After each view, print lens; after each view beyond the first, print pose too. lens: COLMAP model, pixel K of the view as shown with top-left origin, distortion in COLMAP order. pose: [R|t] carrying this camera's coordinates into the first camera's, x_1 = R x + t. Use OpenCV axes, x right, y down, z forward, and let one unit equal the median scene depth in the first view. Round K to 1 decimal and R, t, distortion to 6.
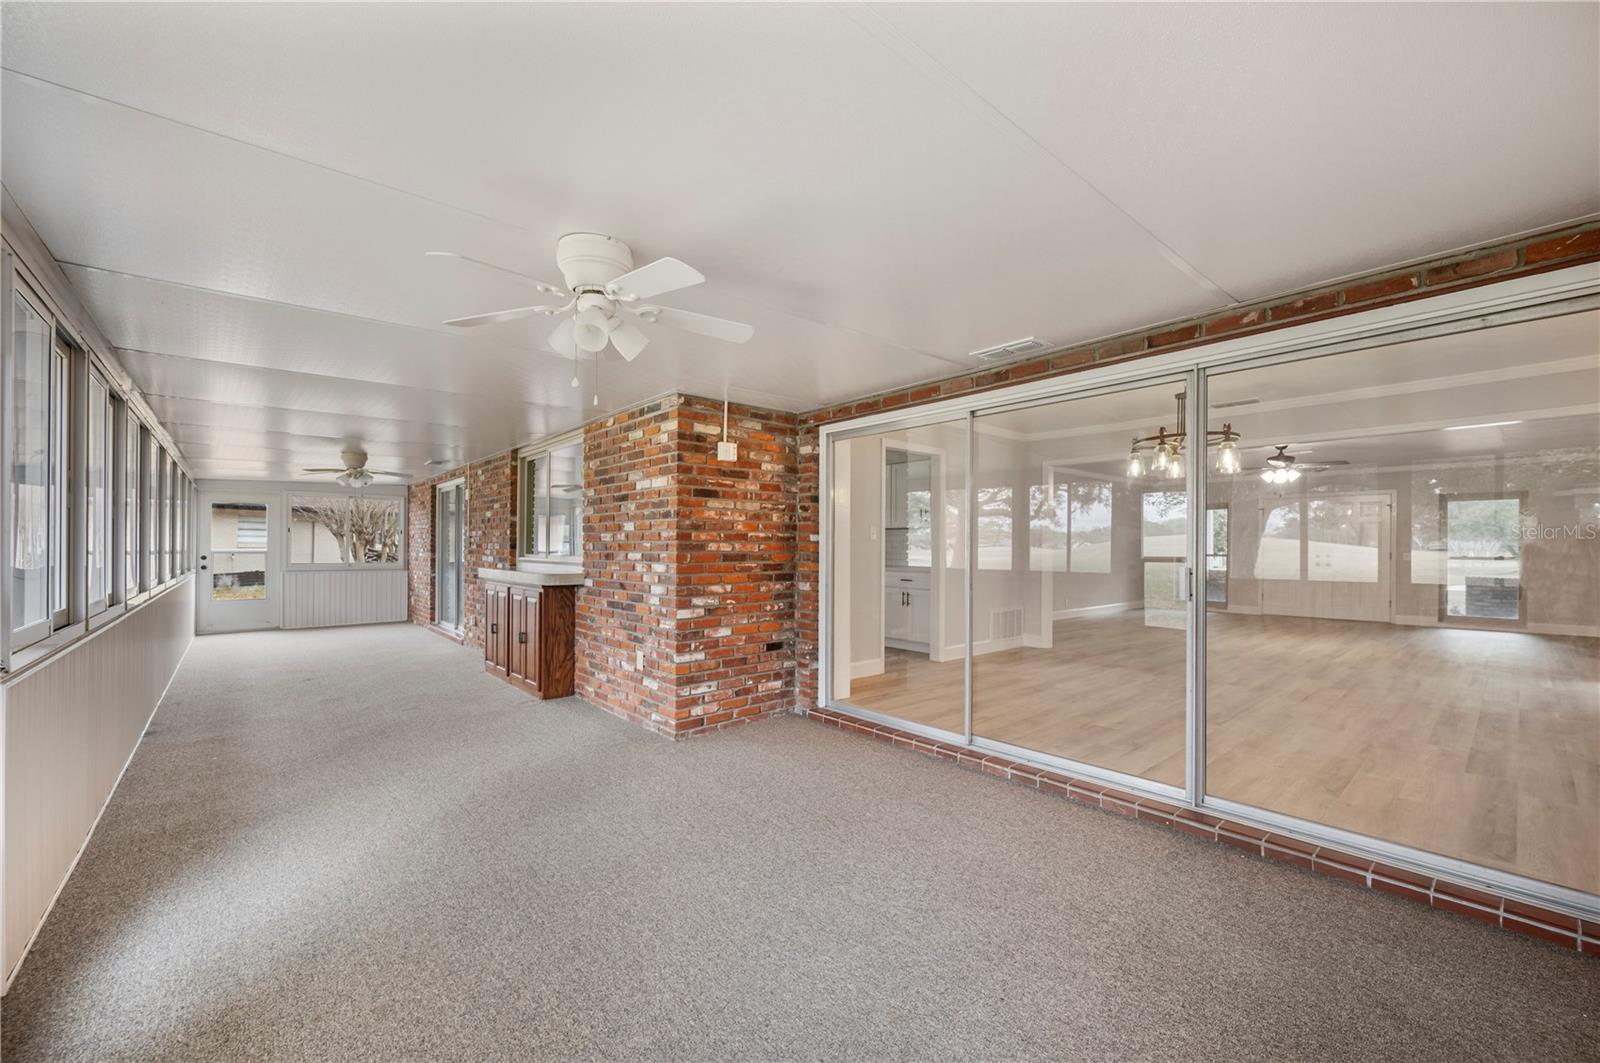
lens RADIAL K [[636.2, 0, 800.6], [0, 636.2, 543.8], [0, 0, 1]] dist [0.003398, -0.000230]
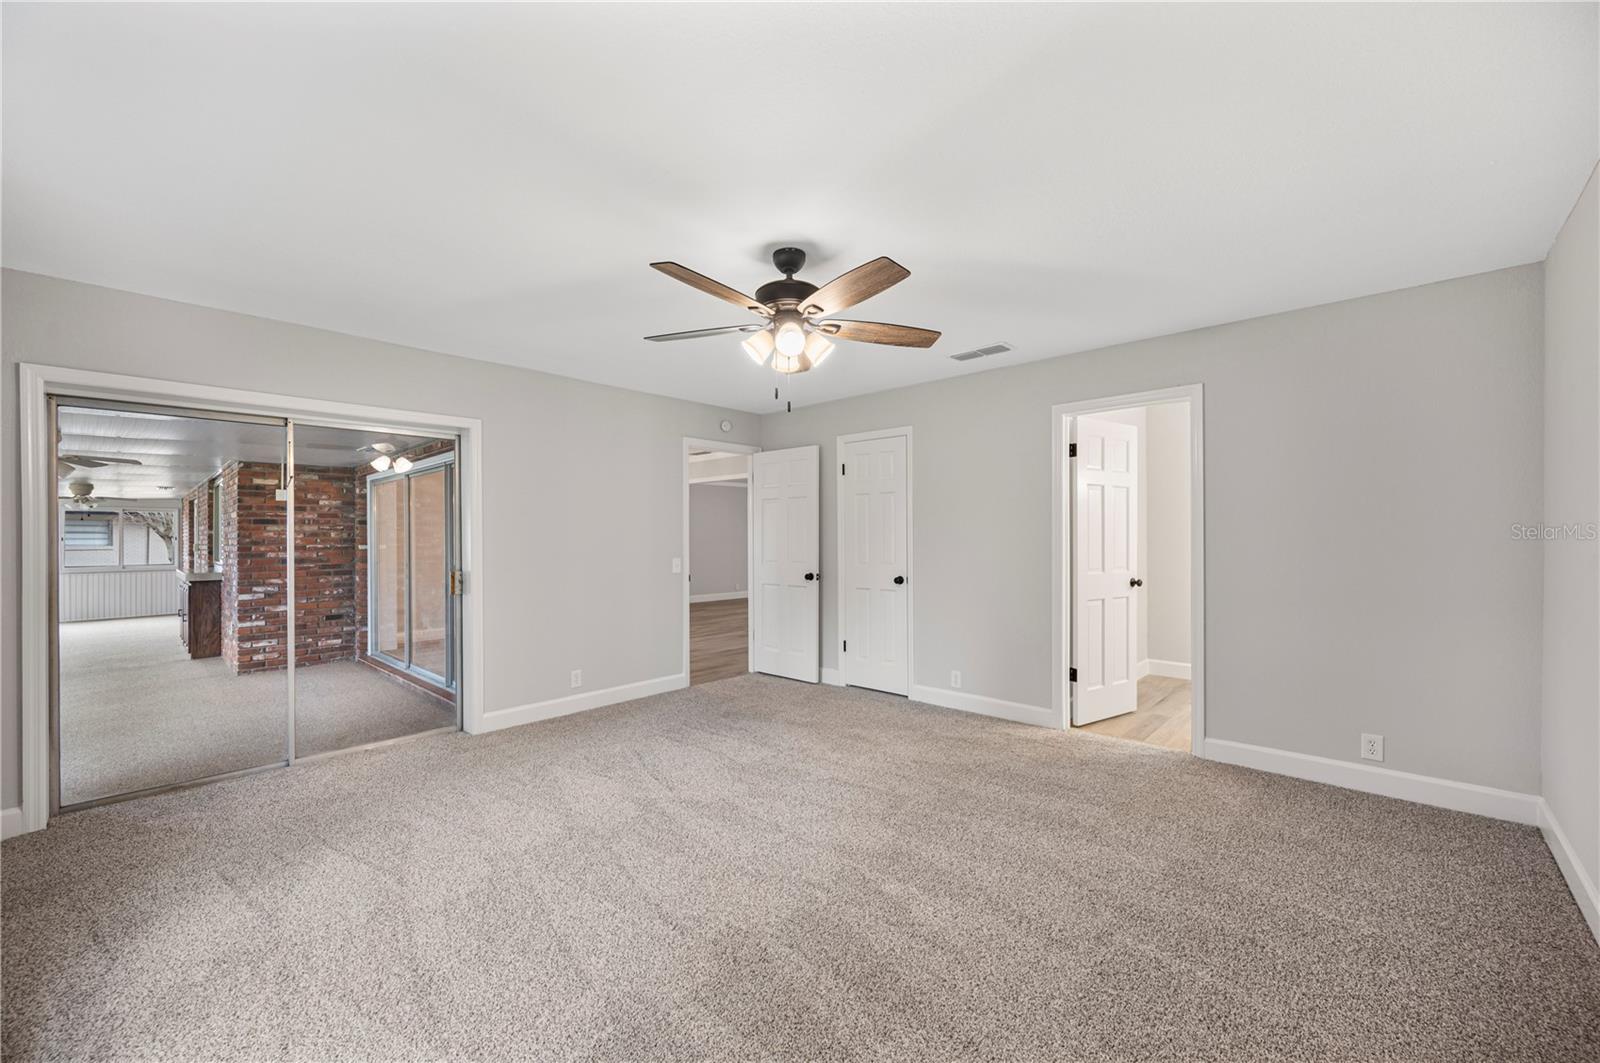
lens RADIAL K [[636.2, 0, 799.6], [0, 636.2, 531.4], [0, 0, 1]] dist [0.003398, -0.000230]
pose [[0.995659, -0.012496, 0.092230, 0.985470], [0.012822, 0.999913, -0.002934, -0.031163], [-0.092185, 0.004104, 0.995733, -0.684571]]
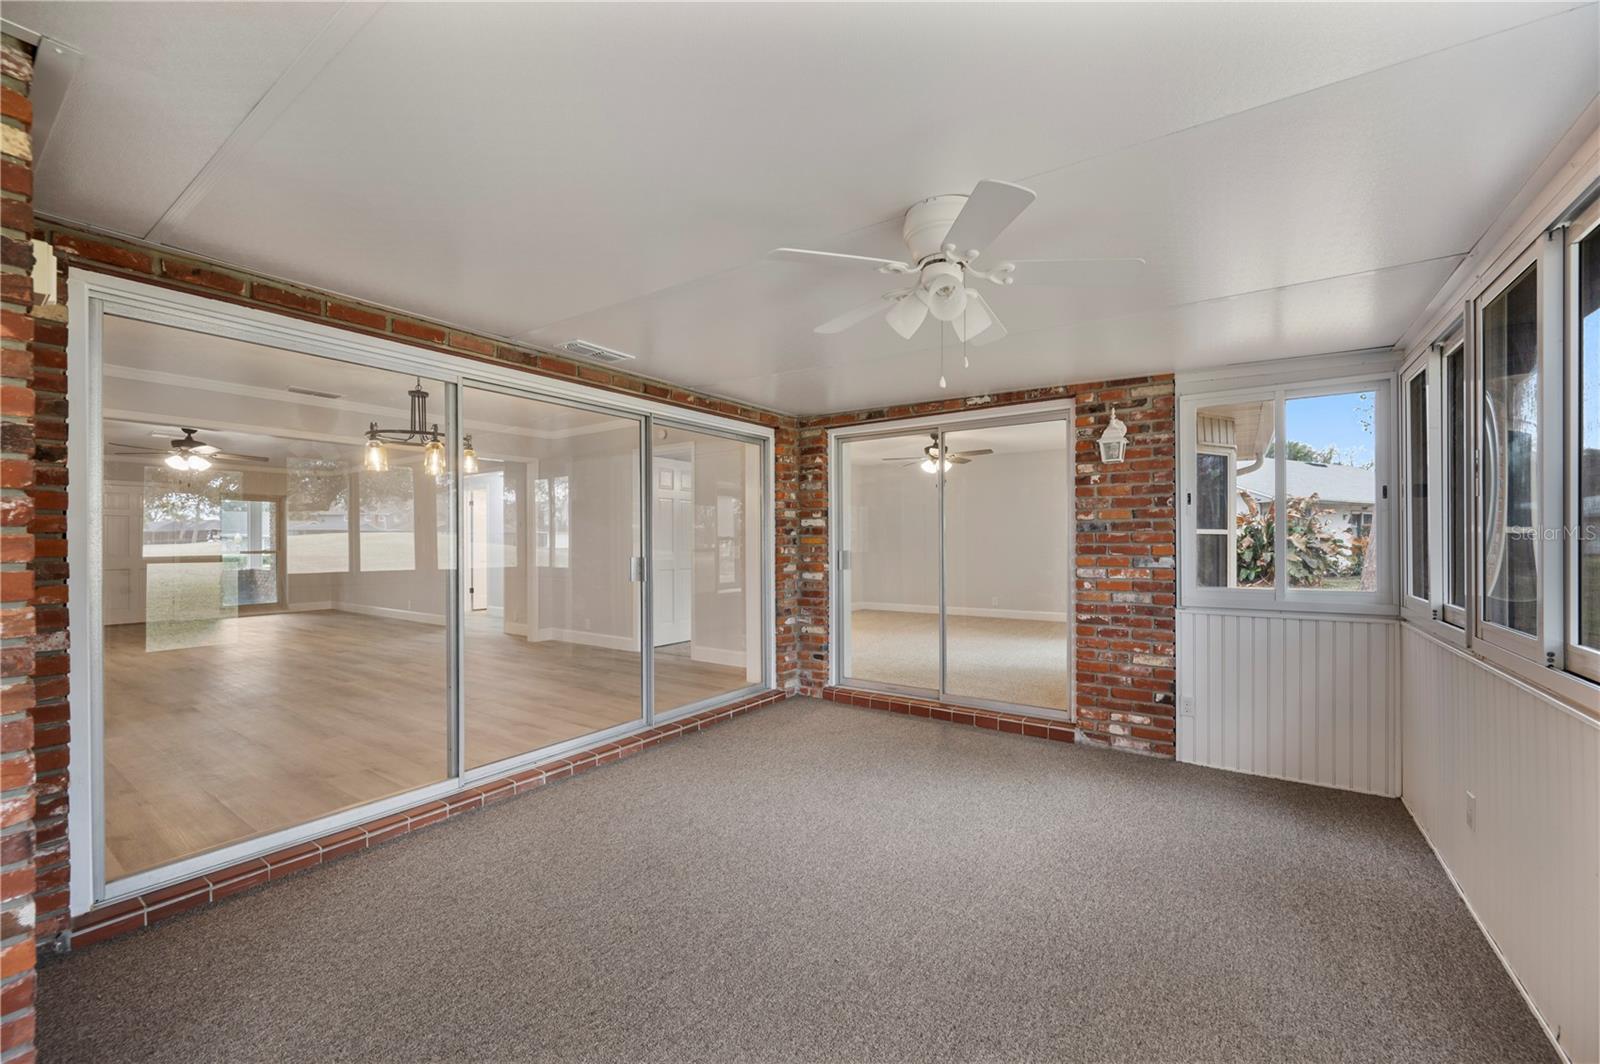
lens RADIAL K [[636.2, 0, 797.4], [0, 636.2, 544.3], [0, 0, 1]] dist [0.003398, -0.000230]
pose [[-0.237576, -0.005566, 0.971353, -0.514587], [-0.002389, 0.999984, 0.005145, 0.000403], [-0.971366, -0.001098, -0.237585, 0.634421]]
